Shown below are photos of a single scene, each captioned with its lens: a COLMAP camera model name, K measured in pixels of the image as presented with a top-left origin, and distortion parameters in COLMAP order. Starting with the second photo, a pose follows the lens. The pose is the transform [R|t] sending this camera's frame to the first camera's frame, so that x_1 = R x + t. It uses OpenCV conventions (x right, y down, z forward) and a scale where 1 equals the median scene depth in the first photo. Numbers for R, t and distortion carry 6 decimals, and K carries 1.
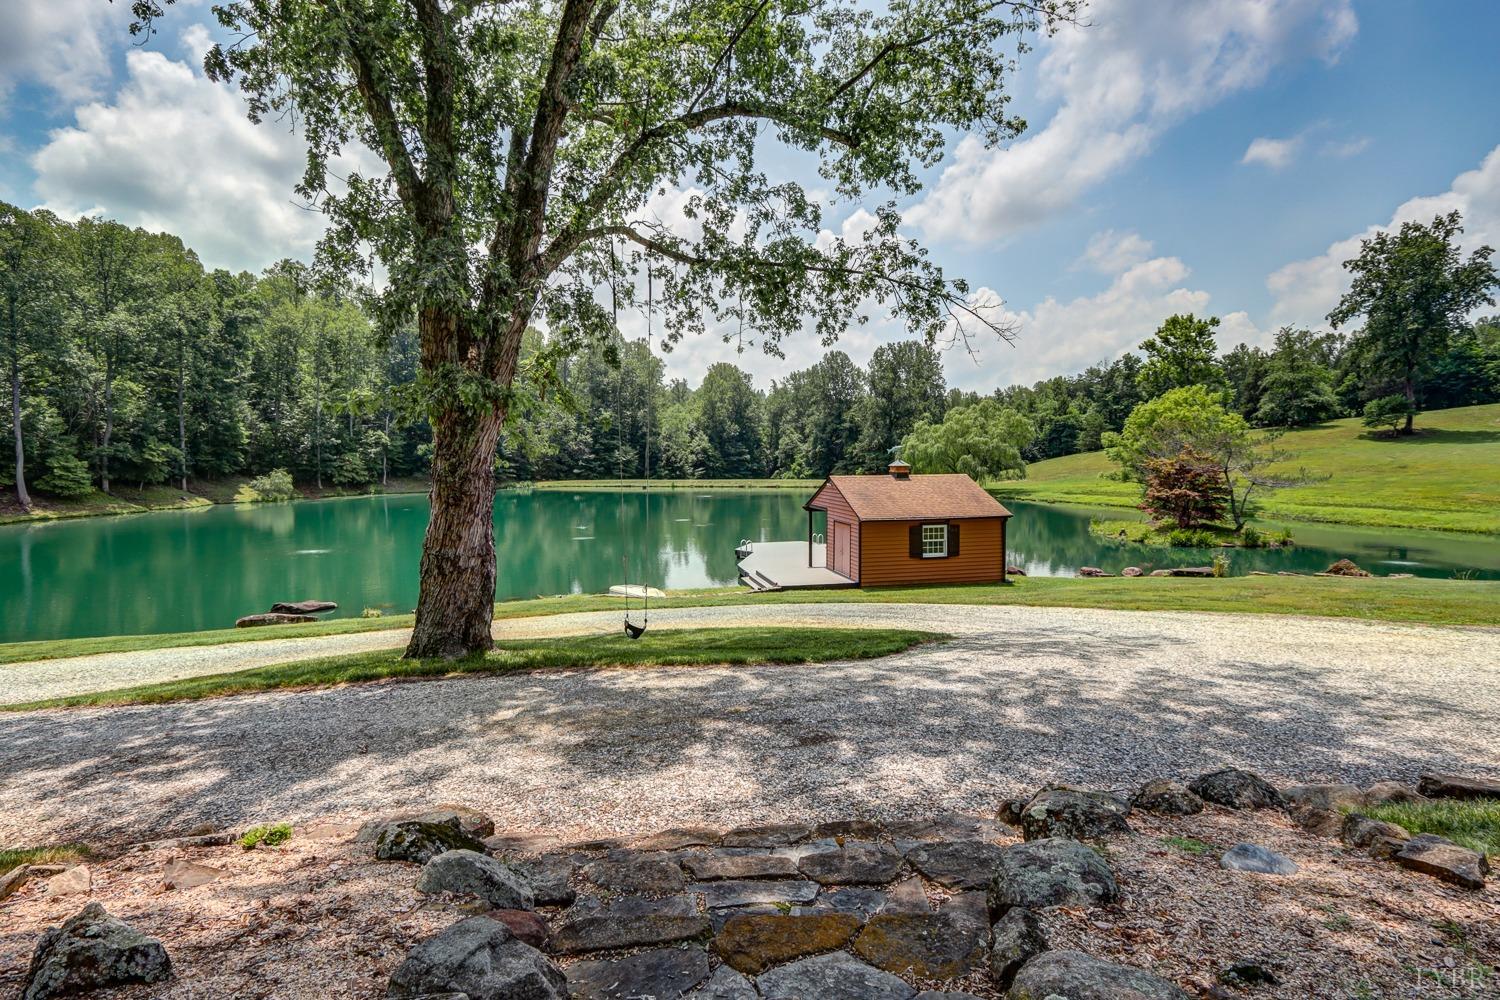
lens RADIAL K [[704.7, 0, 753.1], [0, 704.7, 499.5], [0, 0, 1]] dist [-0.015728, 0.001810]
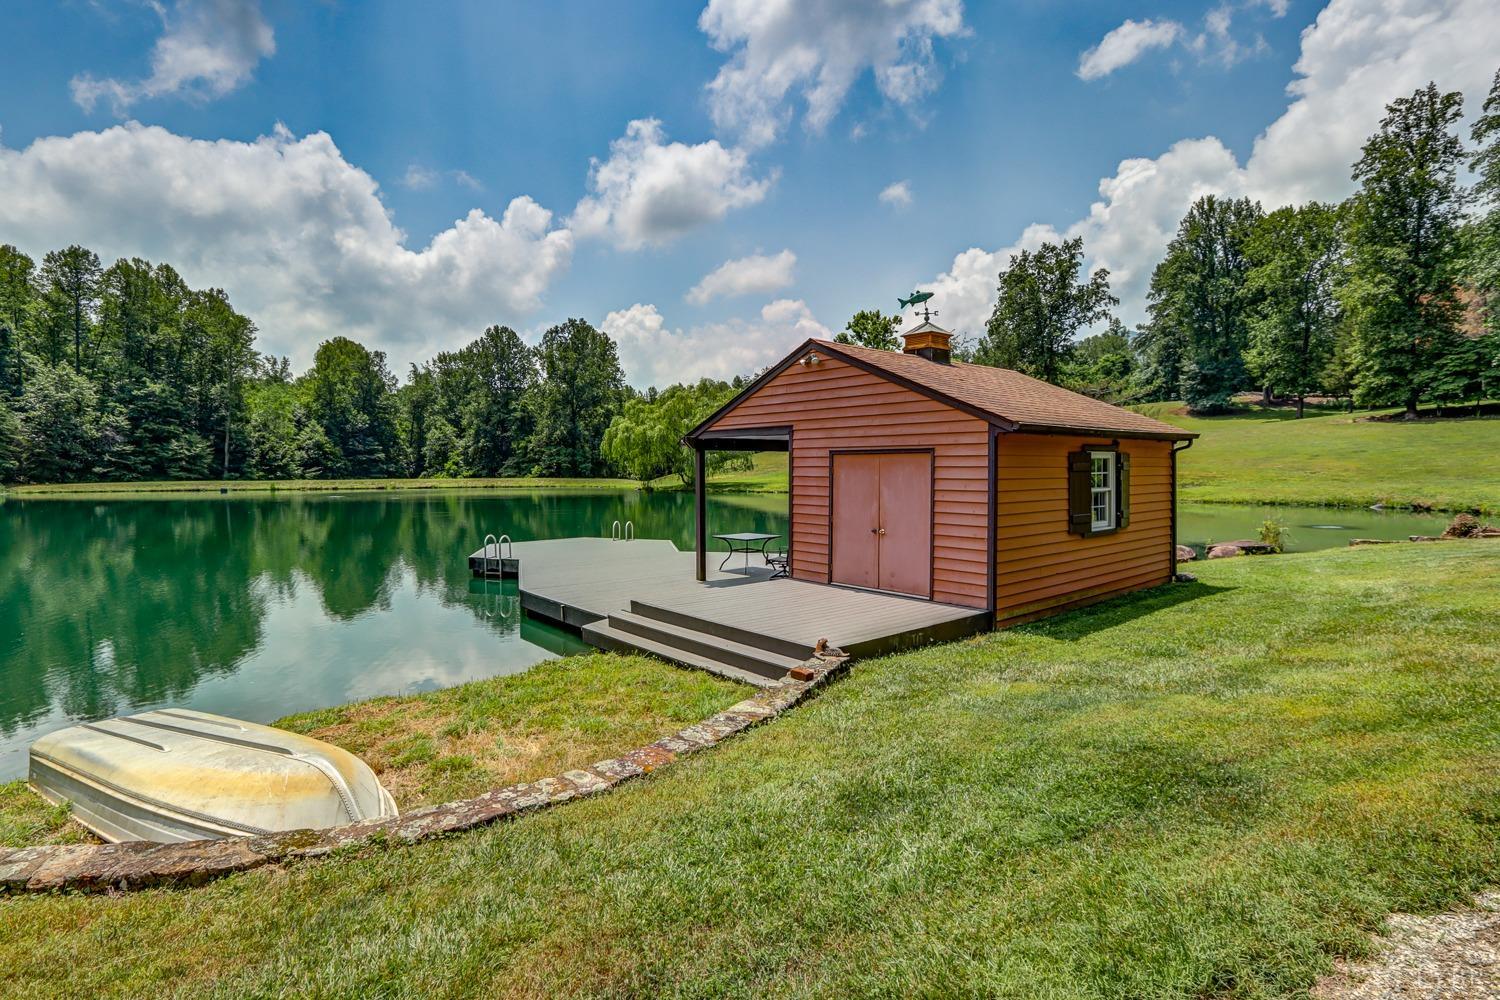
lens RADIAL K [[704.7, 0, 734.9], [0, 704.7, 500.9], [0, 0, 1]] dist [-0.015728, 0.001810]
pose [[0.888454, -0.017580, 0.458628, -0.021157], [0.026371, 0.999571, -0.012771, 0.012741], [-0.458207, 0.023441, 0.888537, 0.145916]]
